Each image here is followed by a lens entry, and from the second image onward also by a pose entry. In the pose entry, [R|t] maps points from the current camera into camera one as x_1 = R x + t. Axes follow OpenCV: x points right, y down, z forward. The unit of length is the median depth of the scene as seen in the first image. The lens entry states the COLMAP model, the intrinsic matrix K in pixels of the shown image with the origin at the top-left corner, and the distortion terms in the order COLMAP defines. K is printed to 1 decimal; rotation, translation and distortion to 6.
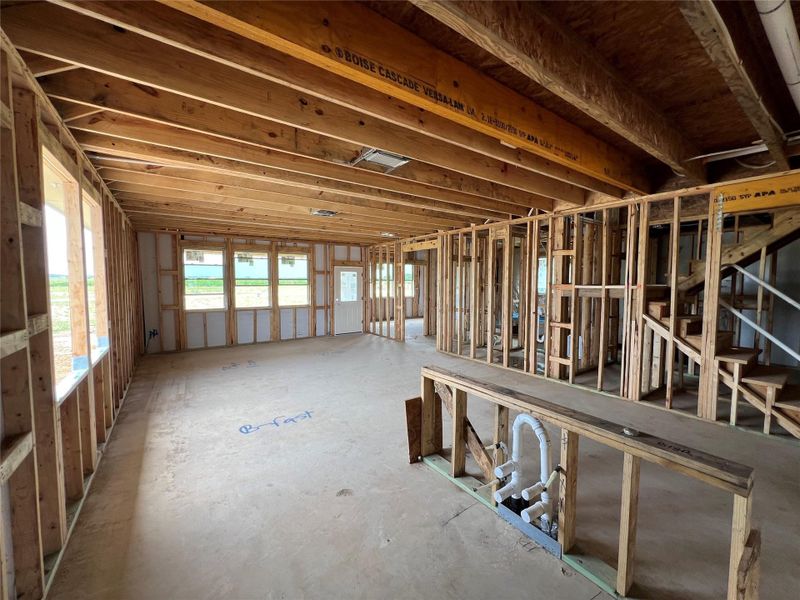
lens RADIAL K [[322.1, 0, 398.1], [0, 322.1, 299.4], [0, 0, 1]] dist [-0.001777, 0.000253]
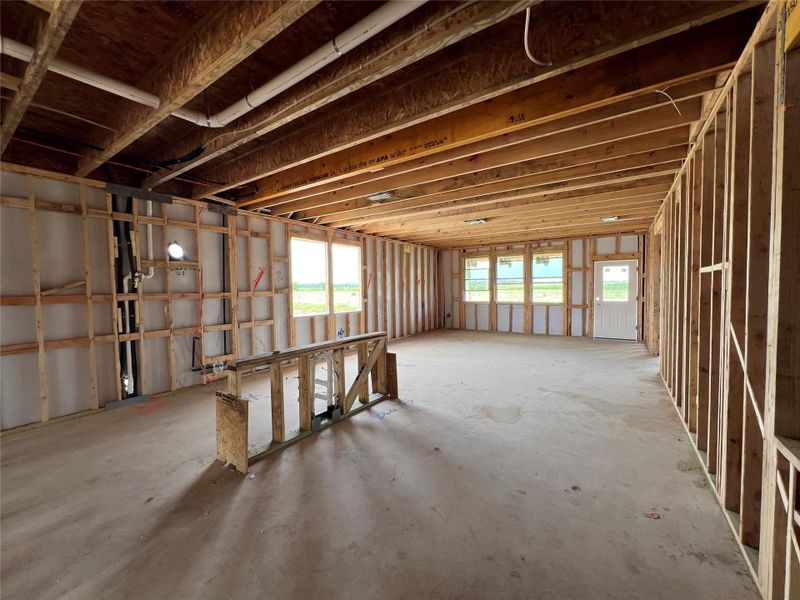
lens RADIAL K [[322.1, 0, 398.1], [0, 322.1, 299.4], [0, 0, 1]] dist [-0.001777, 0.000253]
pose [[0.345561, 0.028210, -0.937972, 0.891879], [-0.040207, 0.999075, 0.015235, 0.021888], [0.937535, 0.032448, 0.346375, 0.338695]]
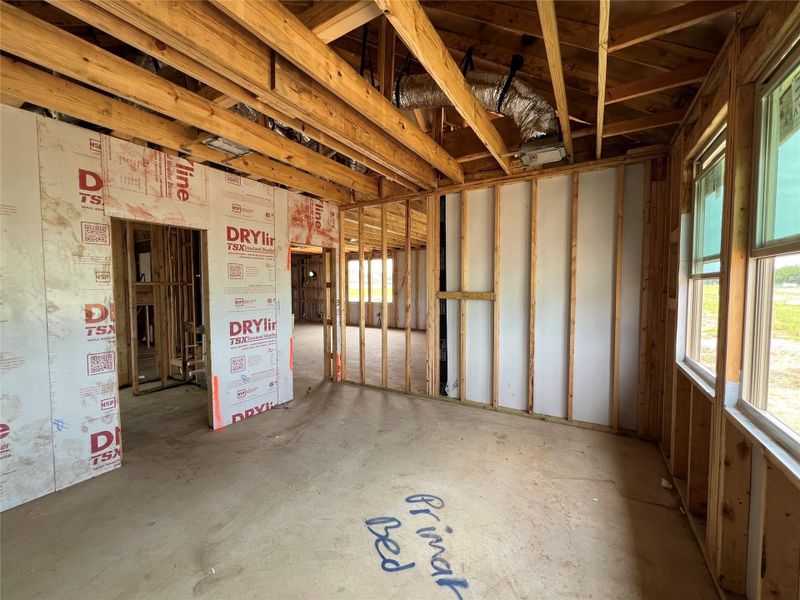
lens RADIAL K [[322.1, 0, 398.1], [0, 322.1, 299.4], [0, 0, 1]] dist [-0.001777, 0.000253]
pose [[-0.916178, 0.016309, -0.400440, 0.243629], [-0.023543, 0.995256, 0.094398, -0.137197], [0.400080, 0.095913, -0.911448, 2.862802]]
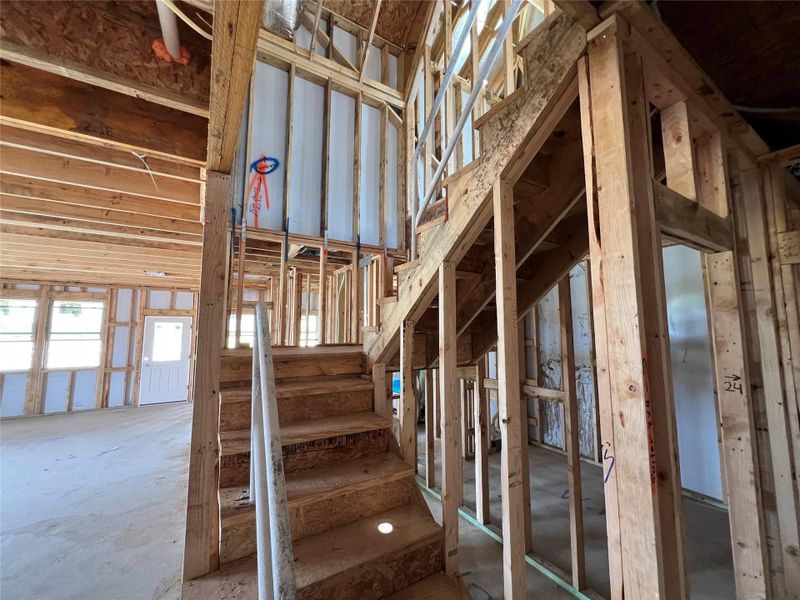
lens RADIAL K [[322.1, 0, 398.1], [0, 322.1, 299.4], [0, 0, 1]] dist [-0.001777, 0.000253]
pose [[0.997702, -0.009288, -0.067111, 0.926540], [-0.001160, 0.988070, -0.154001, -0.043337], [0.067741, 0.153725, 0.985789, 0.489360]]
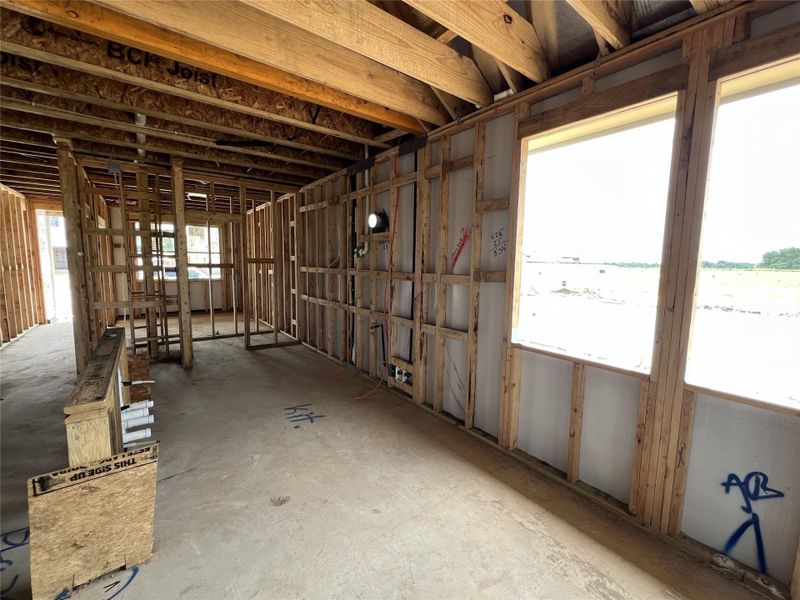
lens RADIAL K [[339.0, 0, 398.5], [0, 339.0, 298.3], [0, 0, 1]] dist [0.000550, 0.000328]
pose [[-0.999354, -0.016587, -0.031869, -0.220606], [-0.021614, 0.986139, 0.164507, -0.027354], [0.028699, 0.165090, -0.985861, 0.905771]]
